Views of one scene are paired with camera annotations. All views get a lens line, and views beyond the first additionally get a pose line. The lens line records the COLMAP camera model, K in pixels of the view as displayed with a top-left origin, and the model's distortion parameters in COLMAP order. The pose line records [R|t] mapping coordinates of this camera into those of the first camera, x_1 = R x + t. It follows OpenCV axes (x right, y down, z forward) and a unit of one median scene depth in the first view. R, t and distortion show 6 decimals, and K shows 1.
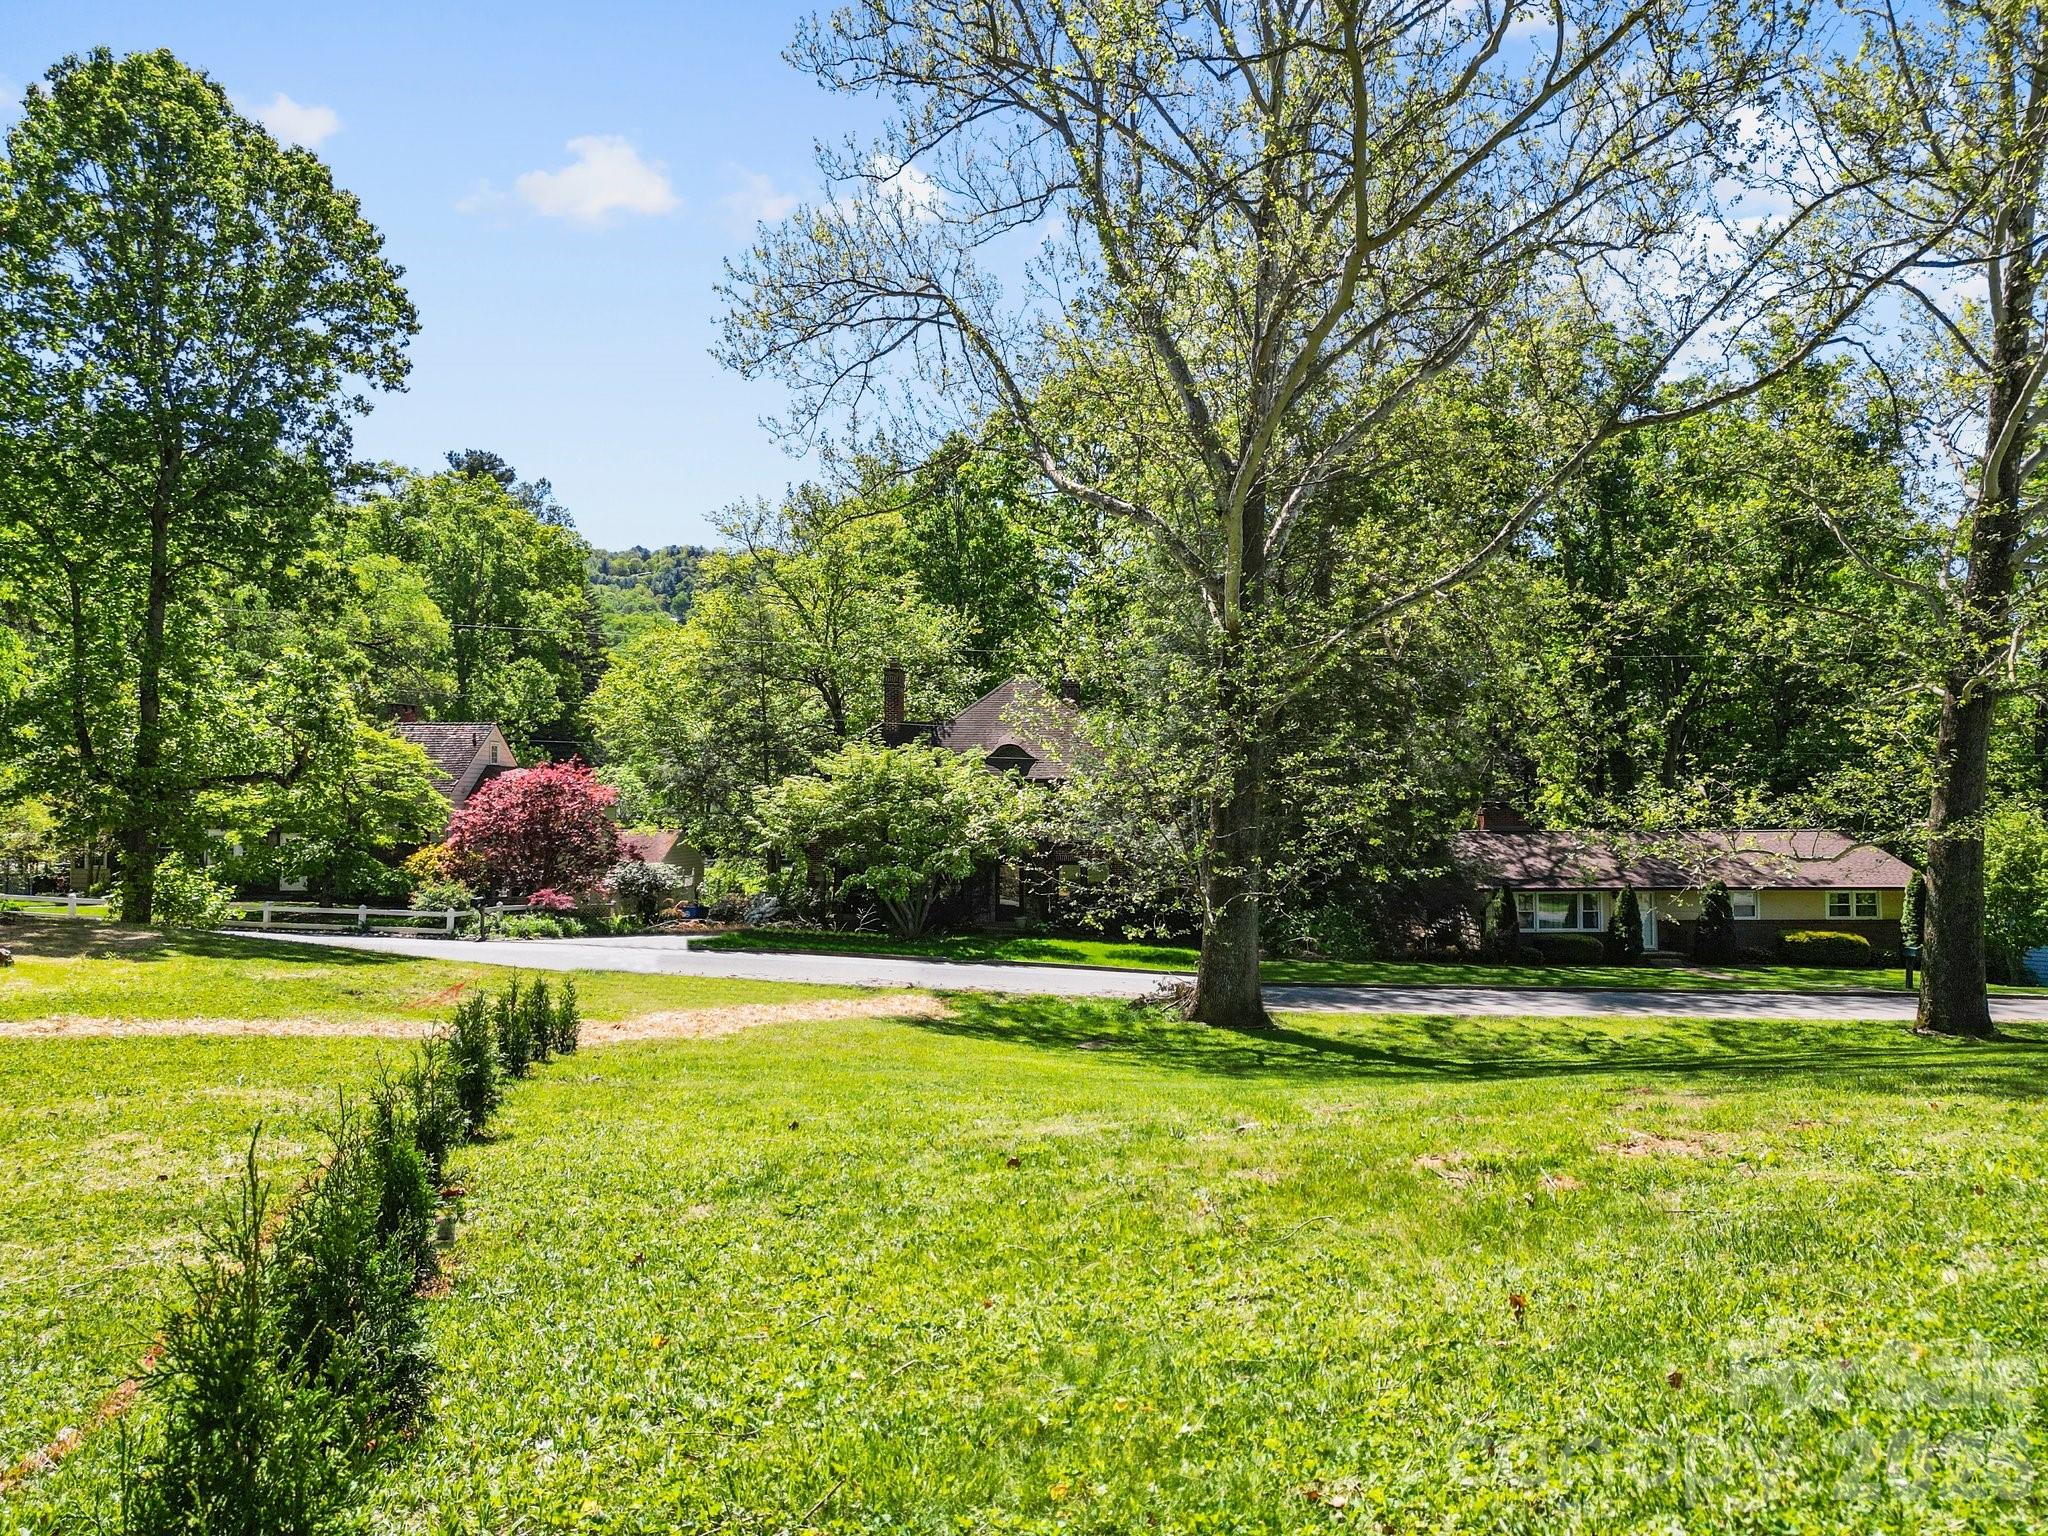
lens RADIAL K [[1419.7, 0, 1074.2], [0, 1419.7, 798.0], [0, 0, 1]] dist [0.127800, -0.161440]
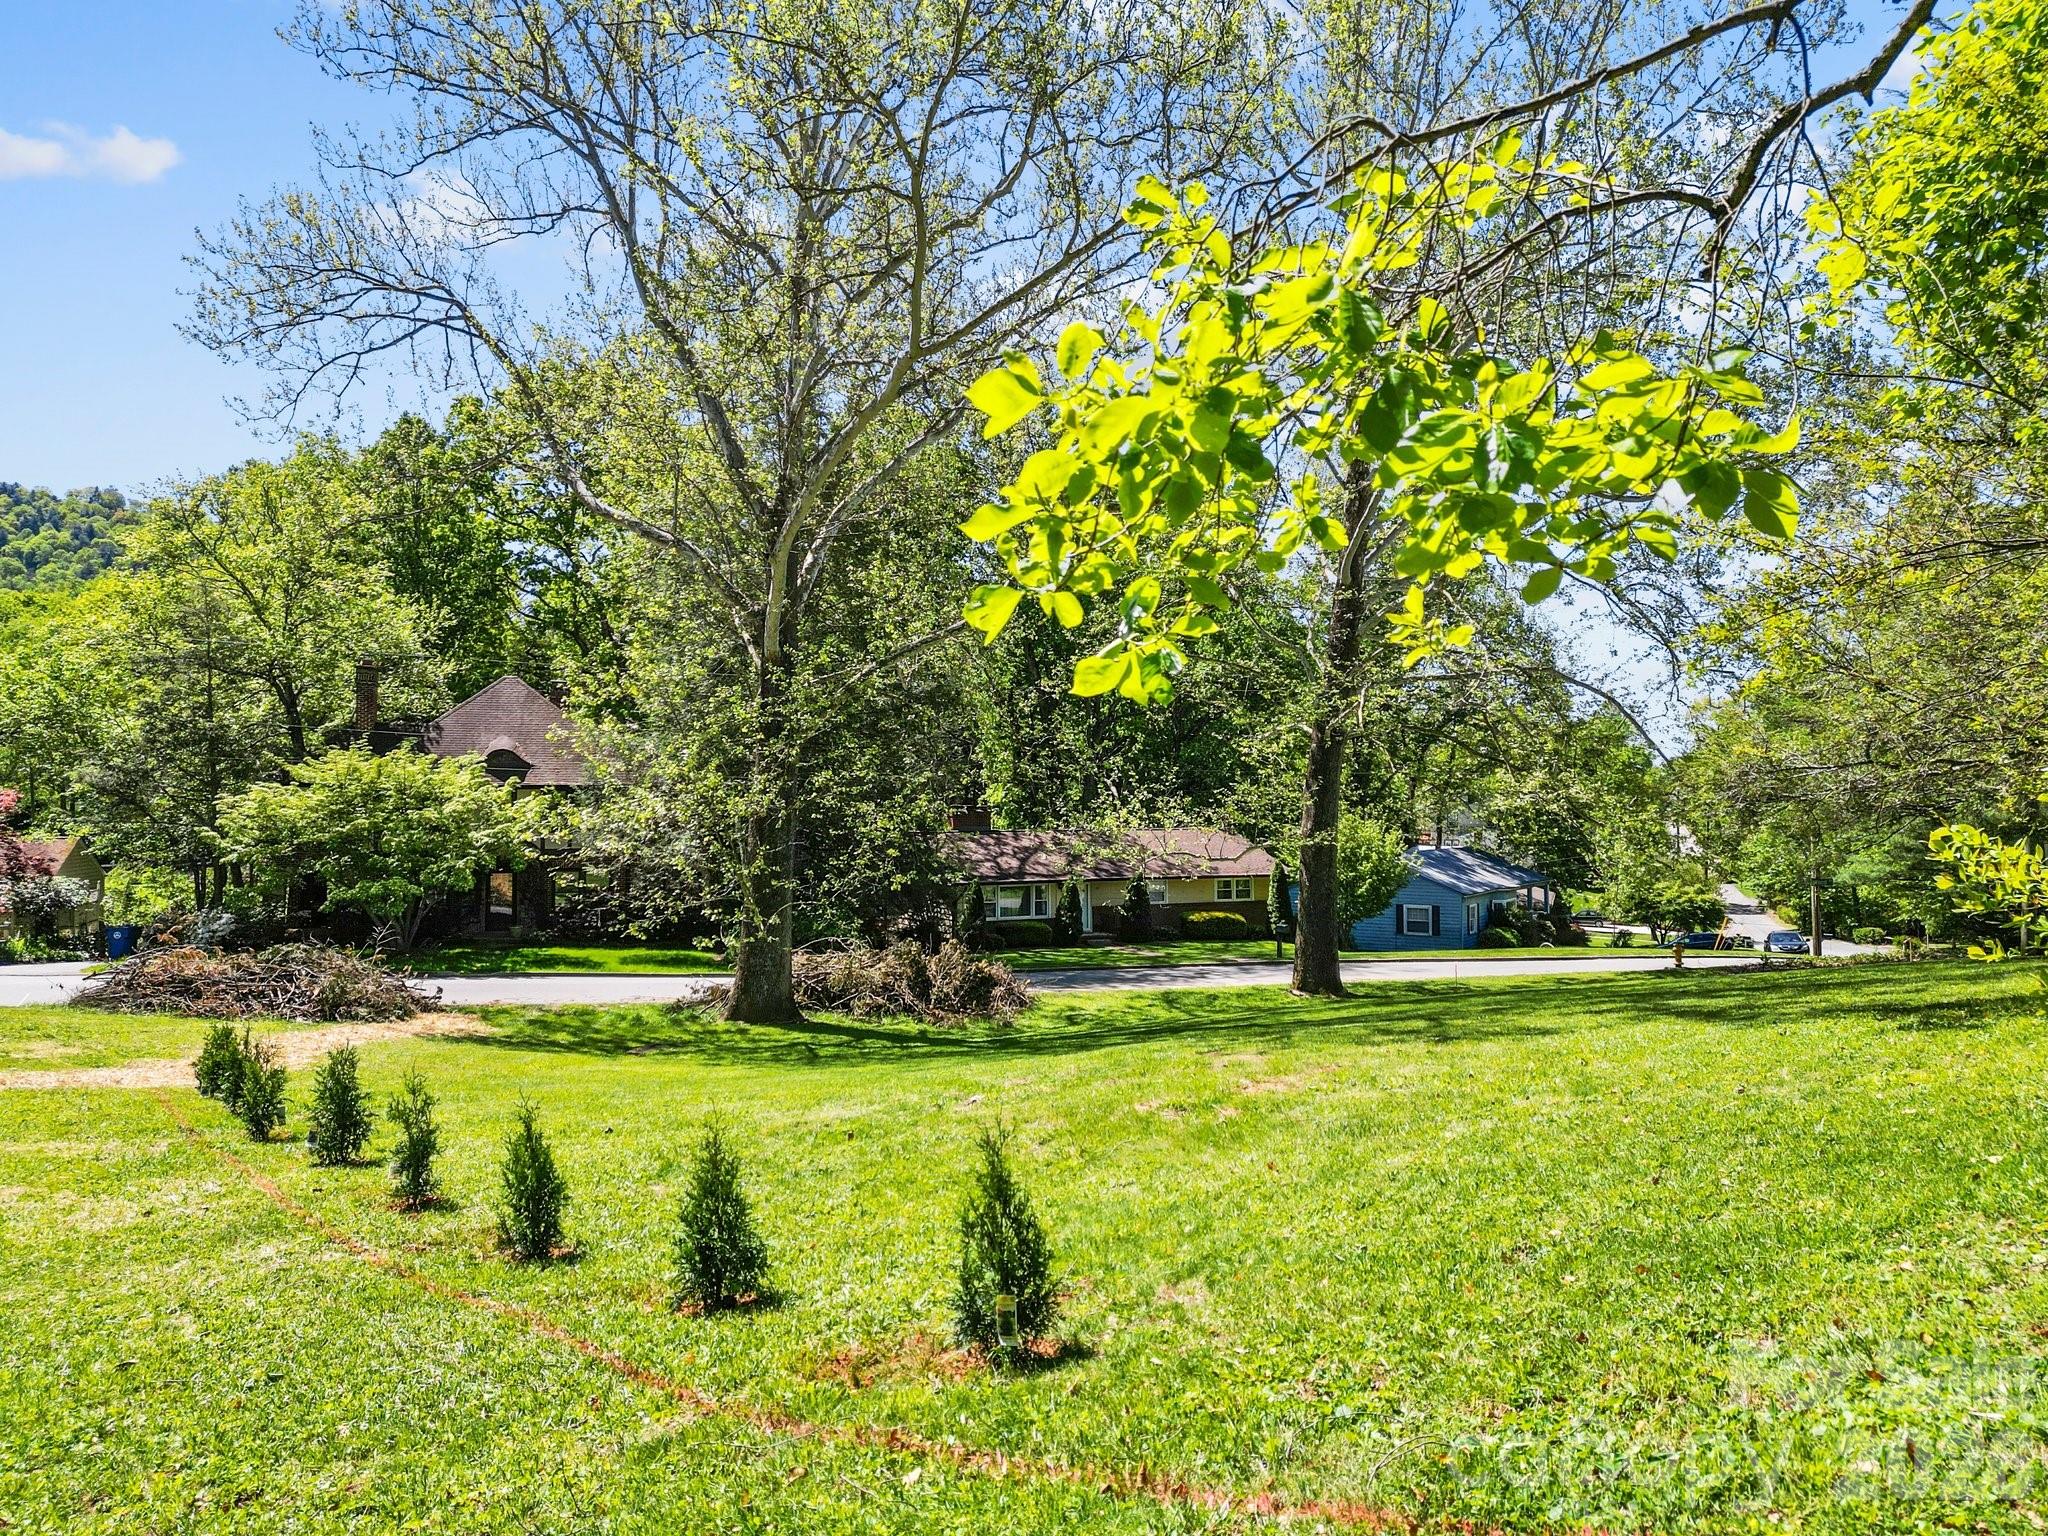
lens RADIAL K [[1419.7, 0, 1074.2], [0, 1419.7, 798.0], [0, 0, 1]] dist [0.127800, -0.161440]
pose [[0.919042, 0.002287, 0.394154, -0.086613], [-0.006814, 0.999926, 0.010086, -0.019899], [-0.394102, -0.011955, 0.918989, -0.078962]]
